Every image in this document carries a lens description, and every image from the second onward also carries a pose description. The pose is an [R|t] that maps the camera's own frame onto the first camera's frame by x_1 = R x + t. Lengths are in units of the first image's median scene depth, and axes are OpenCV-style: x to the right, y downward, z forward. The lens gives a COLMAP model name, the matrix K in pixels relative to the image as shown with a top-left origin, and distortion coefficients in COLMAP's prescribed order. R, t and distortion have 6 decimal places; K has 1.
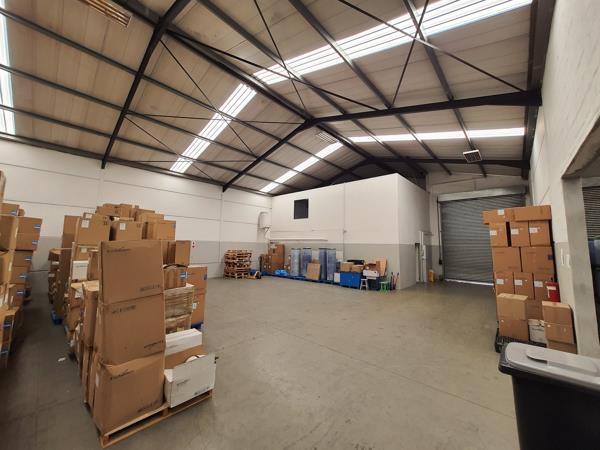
lens RADIAL K [[238.3, 0, 306.2], [0, 238.3, 225.1], [0, 0, 1]] dist [0.000074, -0.000026]
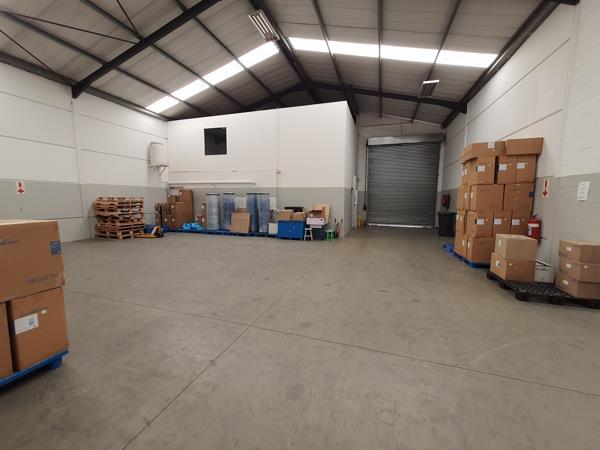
lens RADIAL K [[234.7, 0, 305.0], [0, 234.7, 223.7], [0, 0, 1]] dist [0.000347, 0.000094]
pose [[0.912775, -0.053515, 0.404942, -0.085311], [-0.028264, 0.980729, 0.193318, 0.039325], [-0.407484, -0.187902, 0.893672, 0.209091]]
